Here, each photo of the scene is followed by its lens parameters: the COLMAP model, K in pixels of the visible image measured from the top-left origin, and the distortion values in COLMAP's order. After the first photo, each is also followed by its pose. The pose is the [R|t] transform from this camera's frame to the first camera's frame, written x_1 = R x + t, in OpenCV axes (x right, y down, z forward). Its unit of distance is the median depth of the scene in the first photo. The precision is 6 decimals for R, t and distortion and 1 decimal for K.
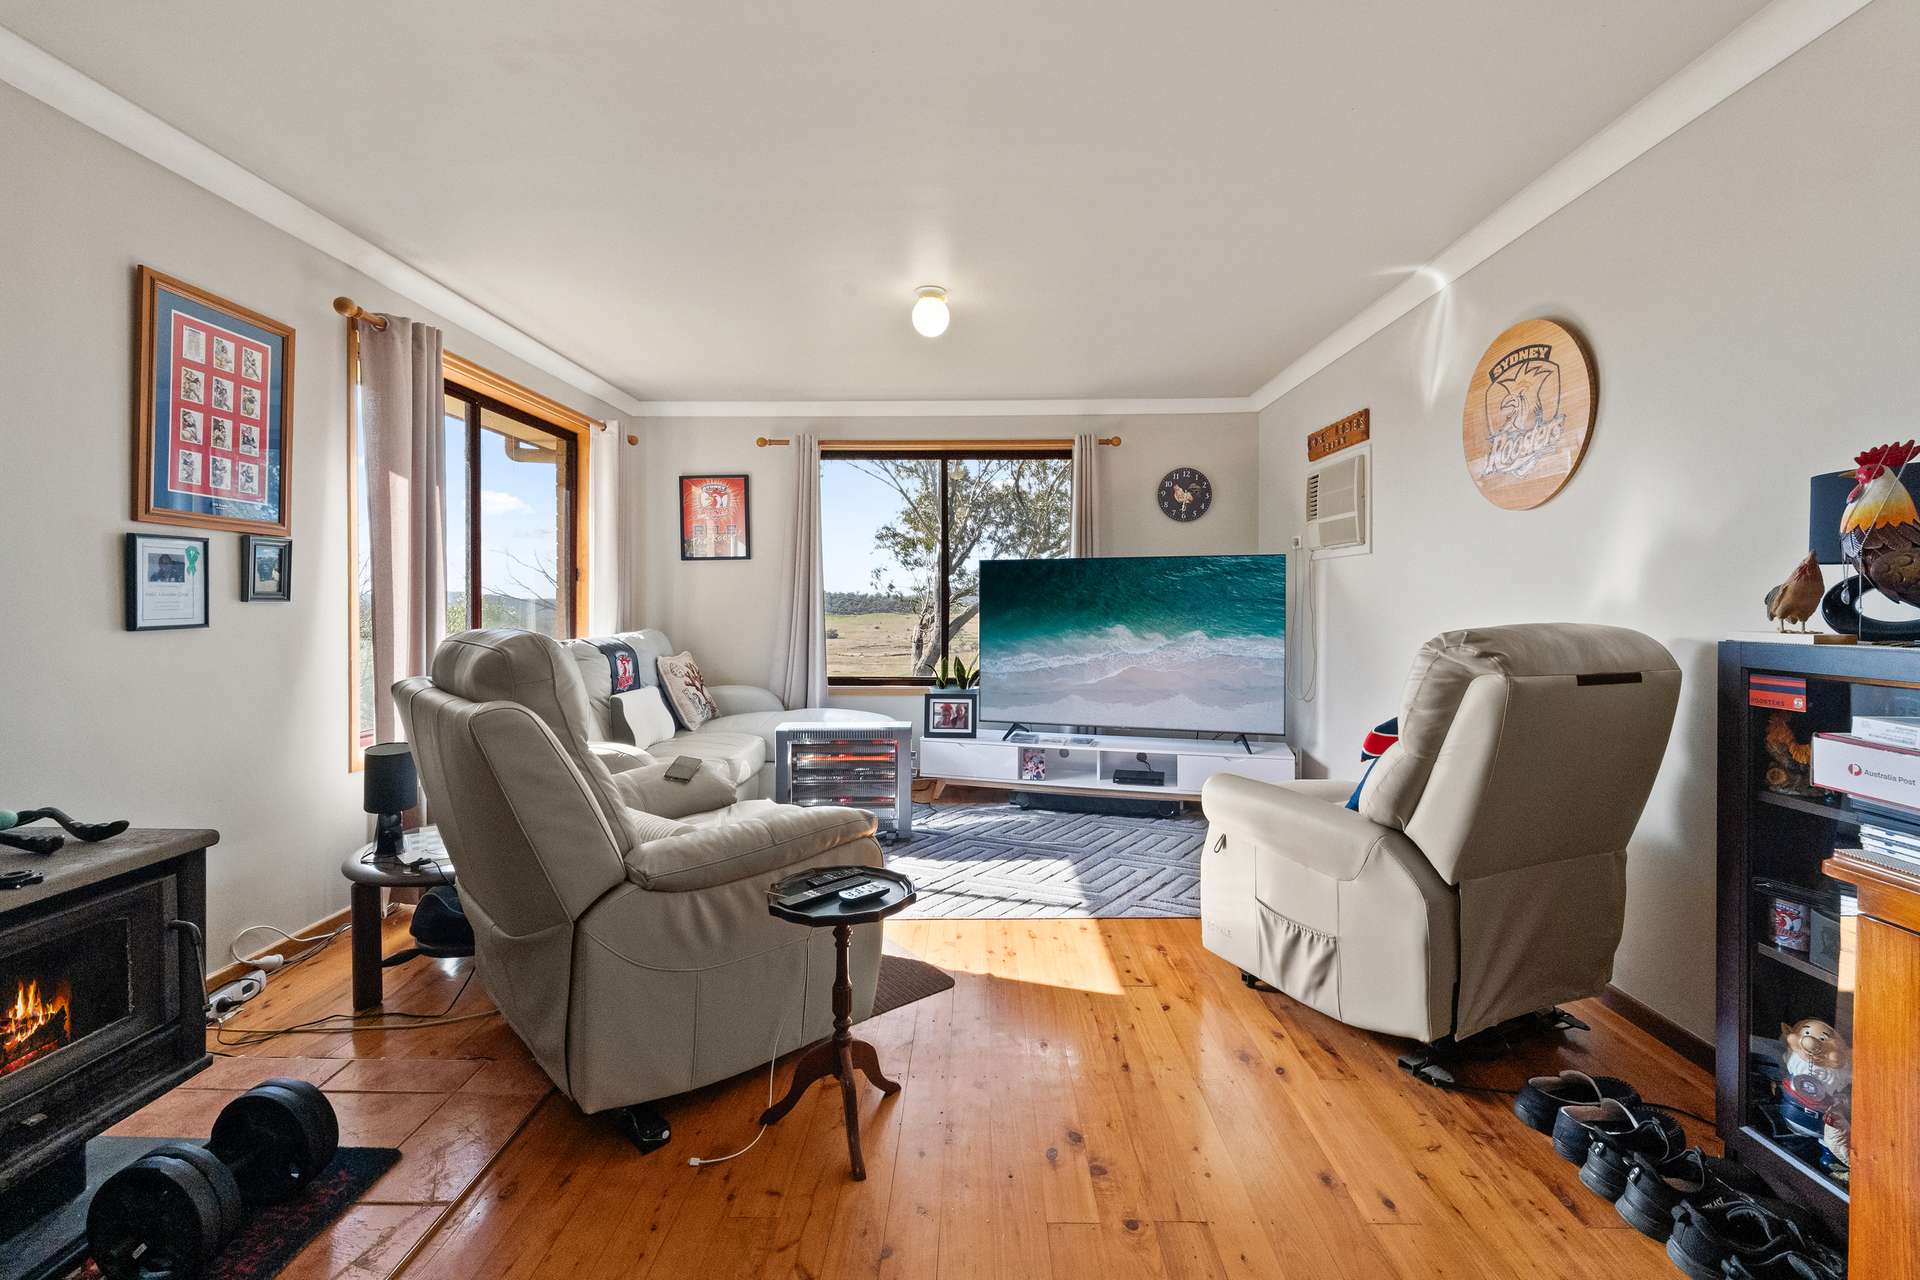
lens RADIAL K [[793.4, 0, 959.7], [0, 793.4, 614.7], [0, 0, 1]] dist [0.000756, -0.000100]
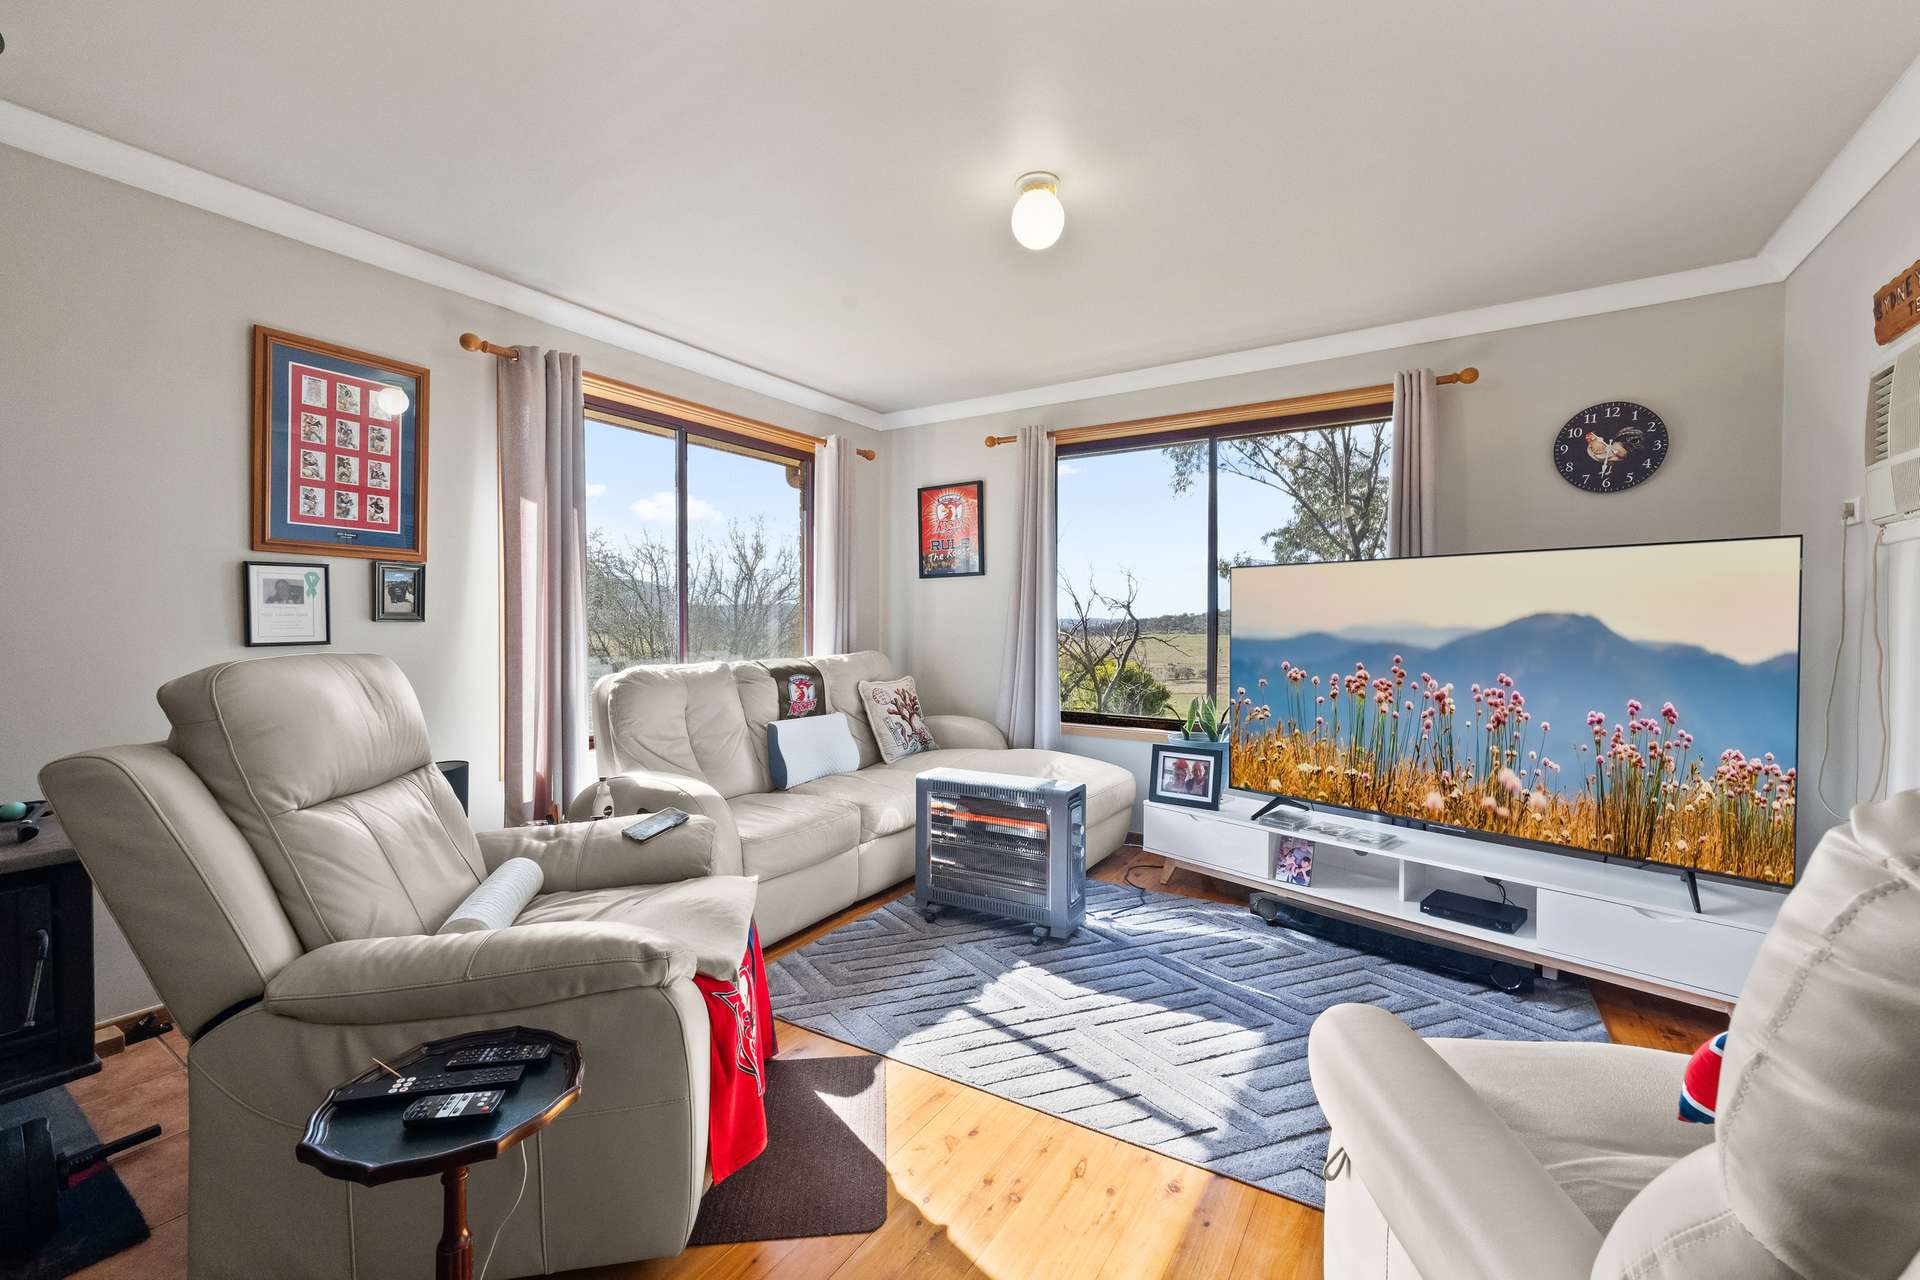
lens RADIAL K [[782.8, 0, 960.0], [0, 782.8, 640.0], [0, 0, 1]] dist [0.000620, -0.000390]
pose [[0.853536, 0.015344, -0.520808, 0.269192], [-0.012232, 0.999881, 0.009412, -0.008118], [0.520890, -0.001663, 0.853622, 0.366527]]
